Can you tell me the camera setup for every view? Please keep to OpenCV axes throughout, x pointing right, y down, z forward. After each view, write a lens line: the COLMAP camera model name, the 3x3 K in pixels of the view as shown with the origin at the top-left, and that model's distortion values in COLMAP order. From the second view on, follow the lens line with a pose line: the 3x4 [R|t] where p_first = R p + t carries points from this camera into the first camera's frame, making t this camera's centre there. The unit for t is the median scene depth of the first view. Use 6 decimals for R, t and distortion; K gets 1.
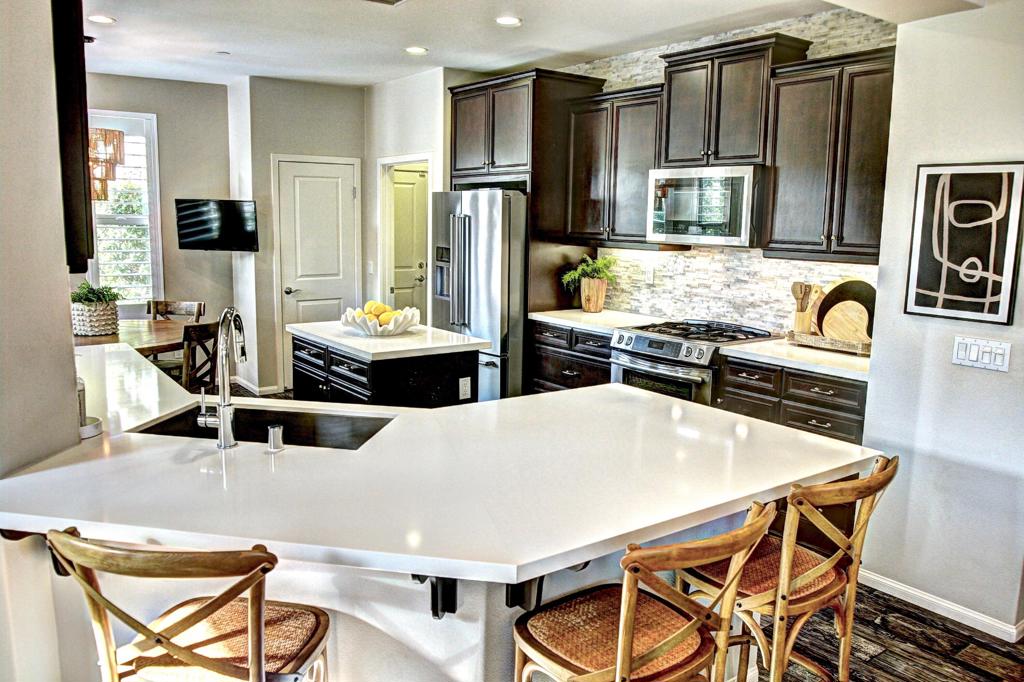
lens RADIAL K [[787.4, 0, 512.0], [0, 787.4, 341.0], [0, 0, 1]] dist [-0.066144, 0.011523]
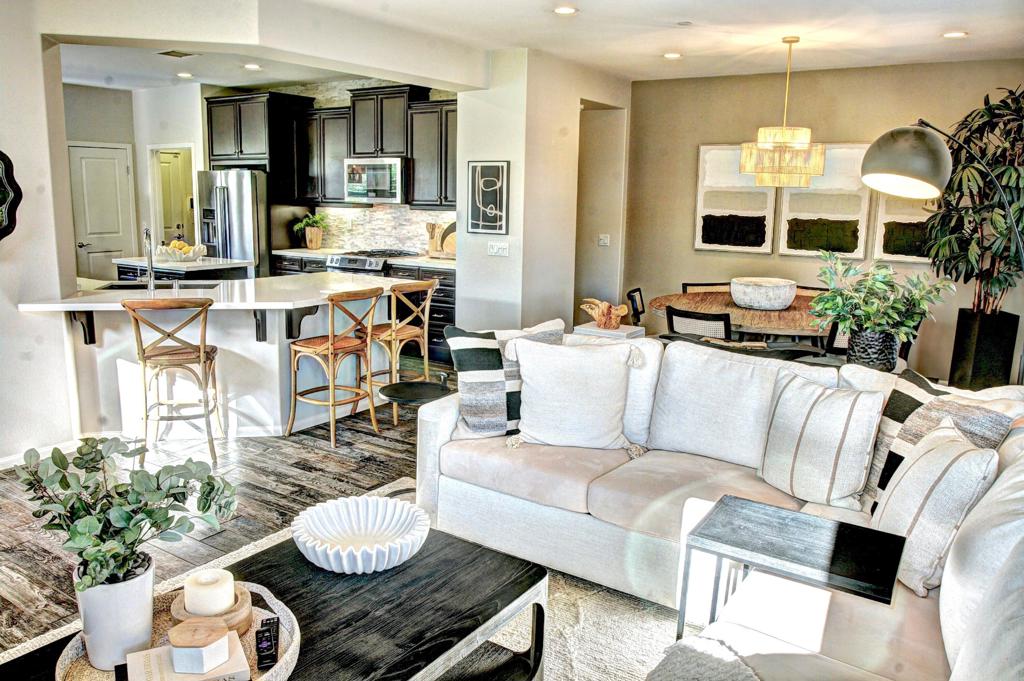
lens RADIAL K [[787.4, 0, 512.0], [0, 787.4, 340.5], [0, 0, 1]] dist [-0.066144, 0.011523]
pose [[0.940110, -0.062085, 0.335169, -0.068196], [0.050392, 0.997783, 0.043479, 0.108416], [-0.337125, -0.023985, 0.941154, -0.669374]]
